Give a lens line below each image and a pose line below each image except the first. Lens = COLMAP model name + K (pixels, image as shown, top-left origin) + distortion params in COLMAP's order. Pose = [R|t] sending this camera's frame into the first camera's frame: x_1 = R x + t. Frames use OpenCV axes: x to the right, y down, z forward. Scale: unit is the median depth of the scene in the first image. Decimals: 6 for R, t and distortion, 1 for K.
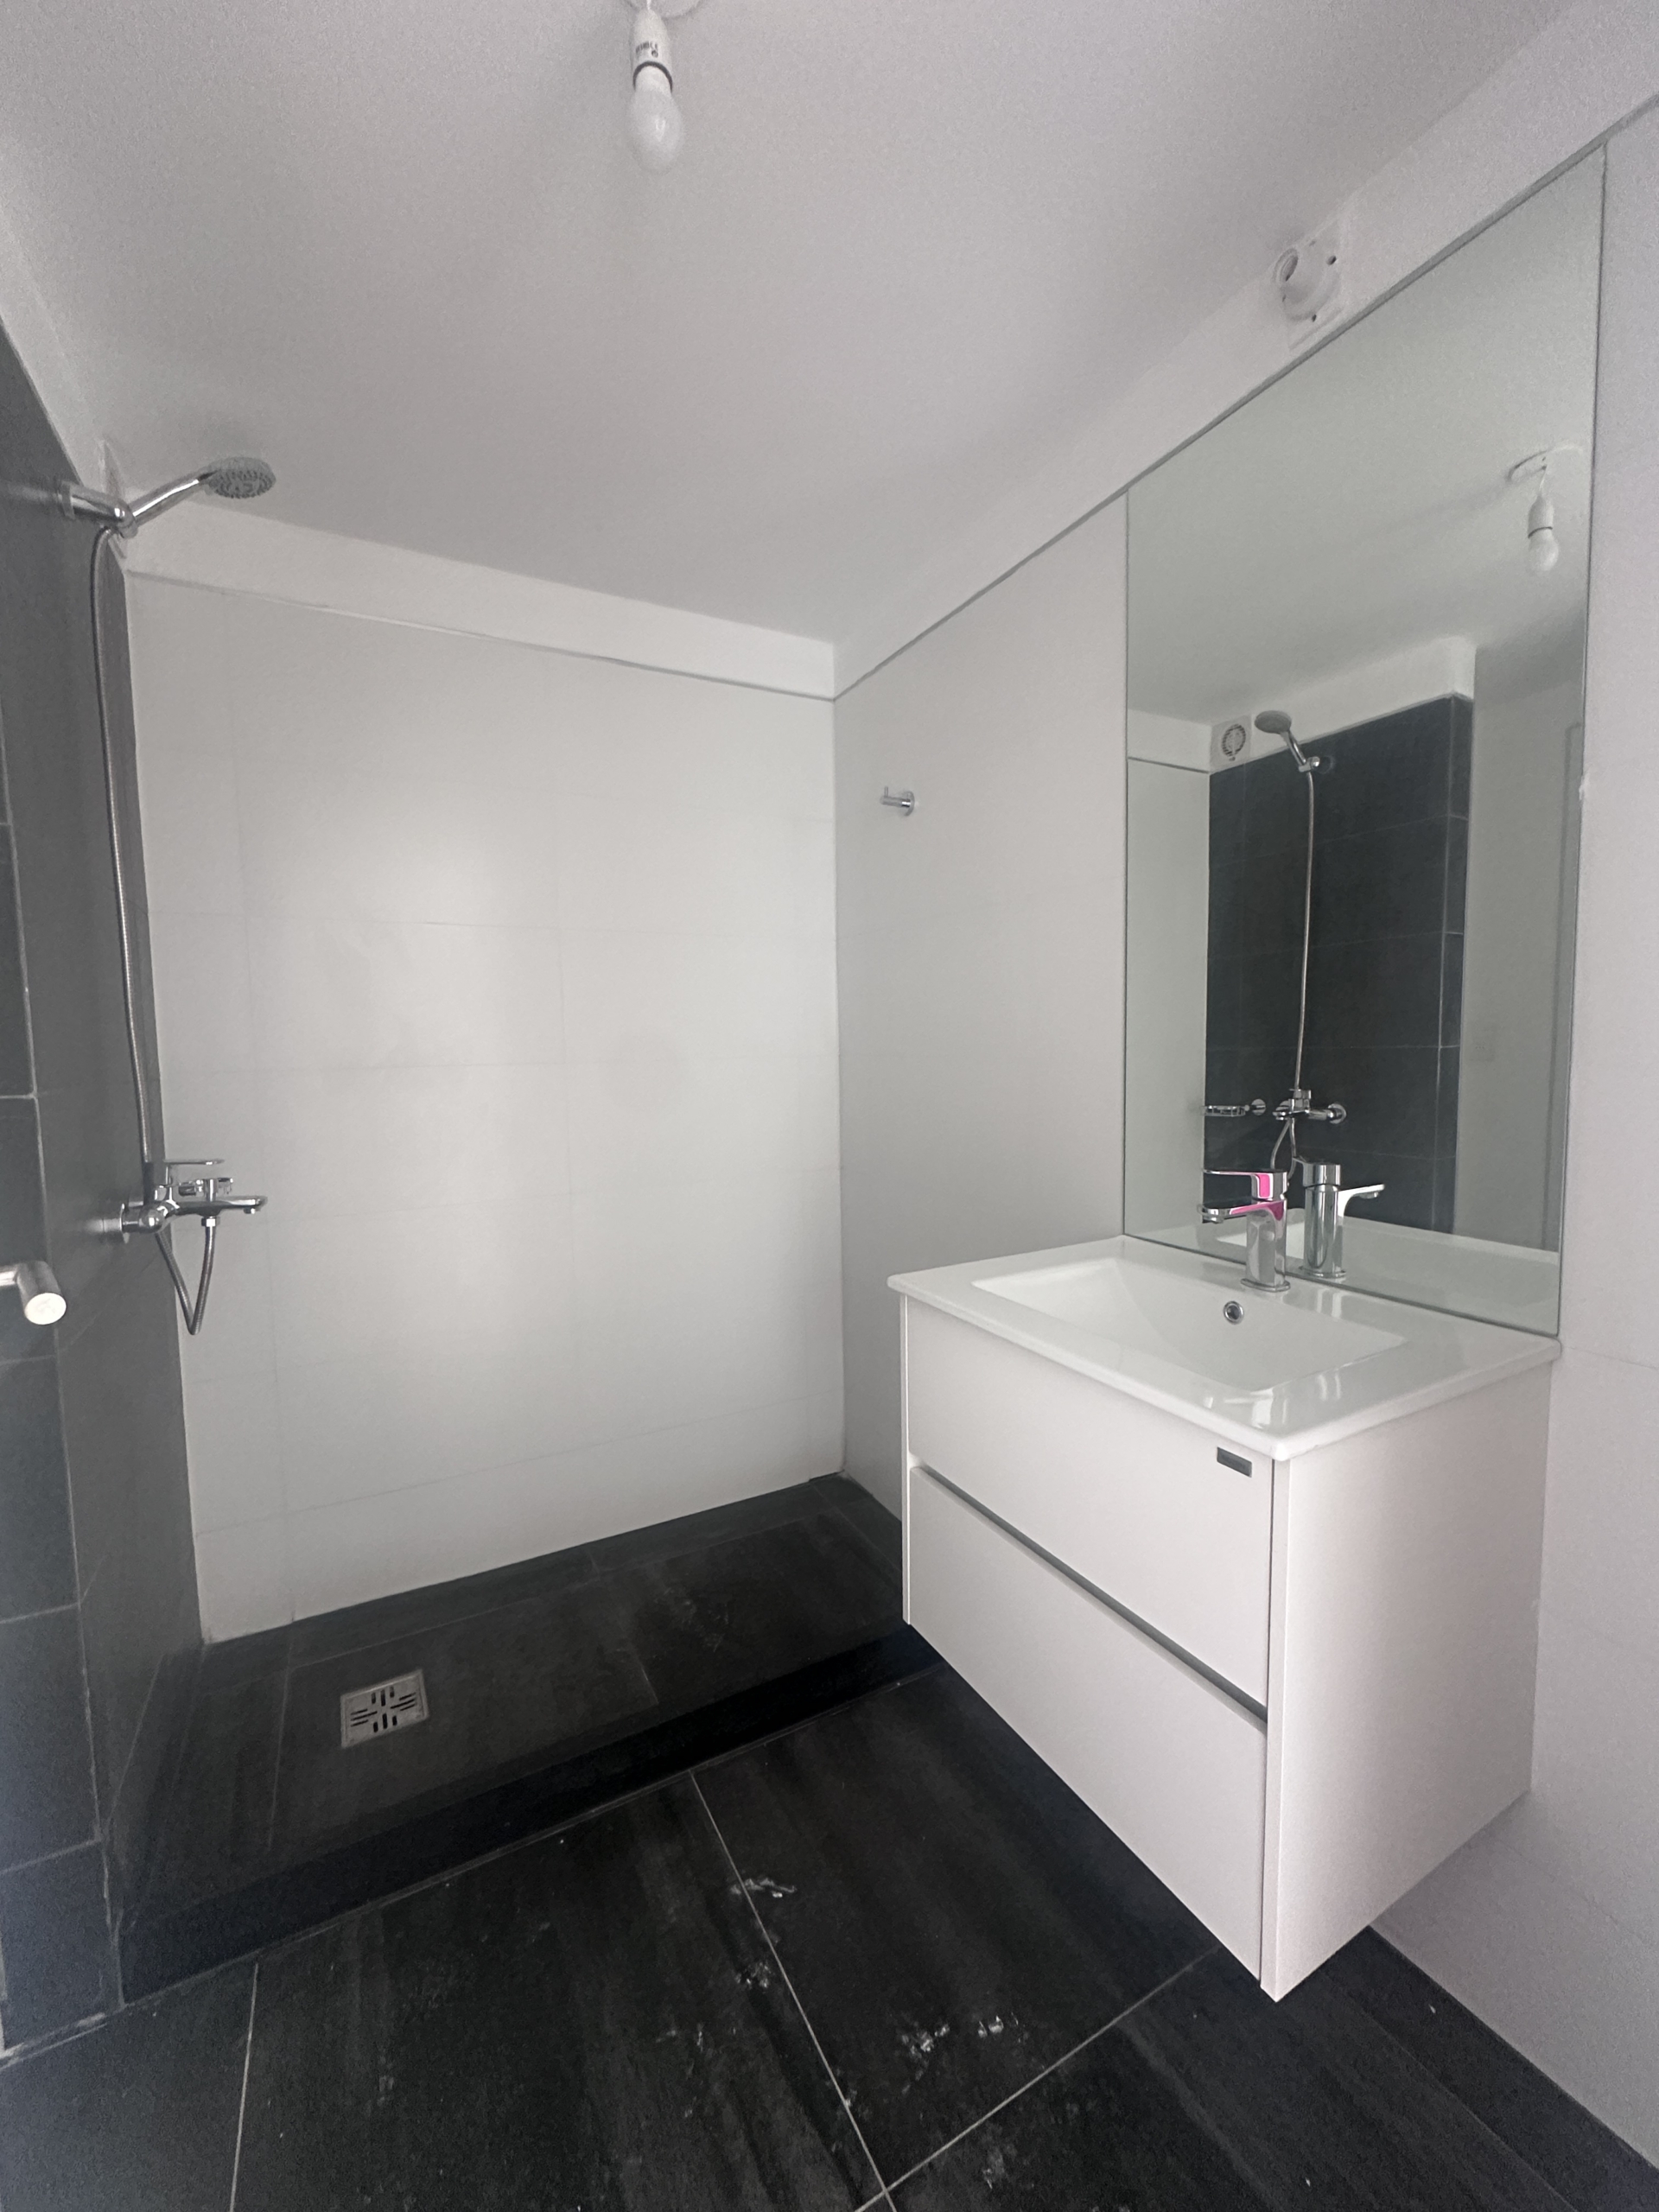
lens RADIAL K [[887.9, 0, 822.6], [0, 887.9, 1109.0], [0, 0, 1]] dist [-0.003181, 0.000197]
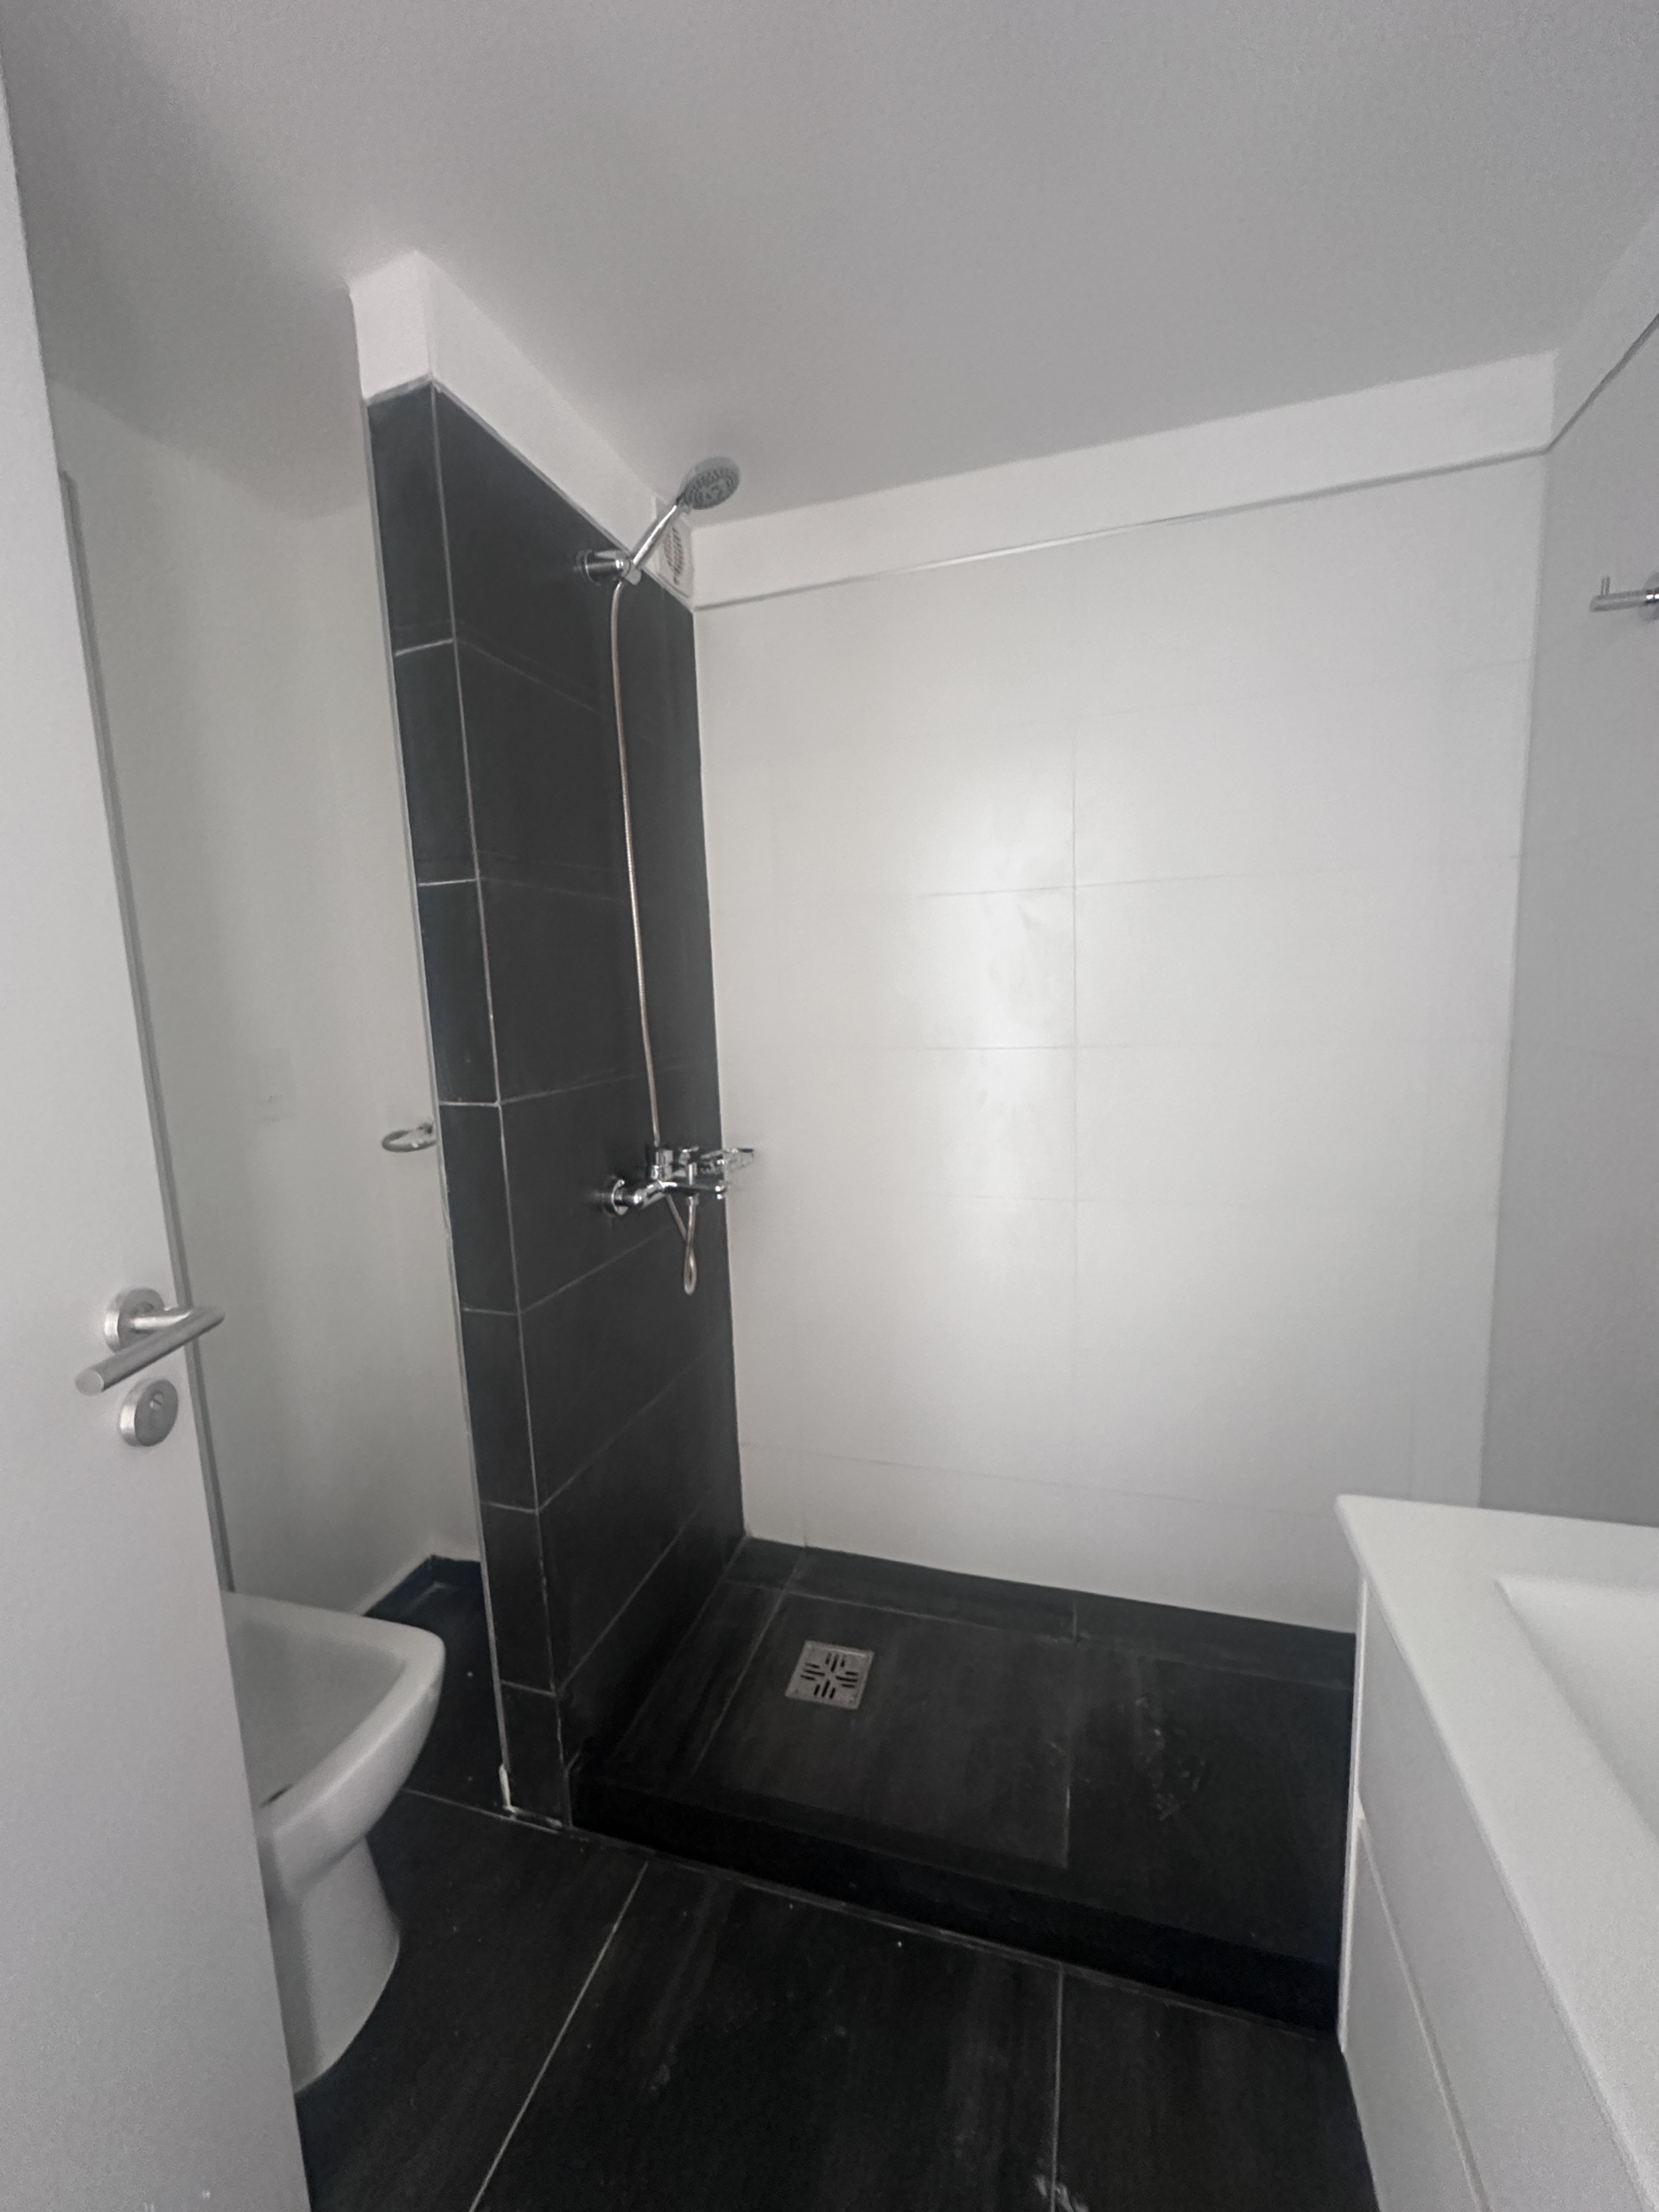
lens RADIAL K [[887.9, 0, 822.6], [0, 887.9, 1109.0], [0, 0, 1]] dist [-0.003181, 0.000197]
pose [[0.705061, 0.084401, -0.704106, 0.184392], [-0.024776, 0.995218, 0.094487, -0.088222], [0.708713, -0.049174, 0.703781, 0.303379]]
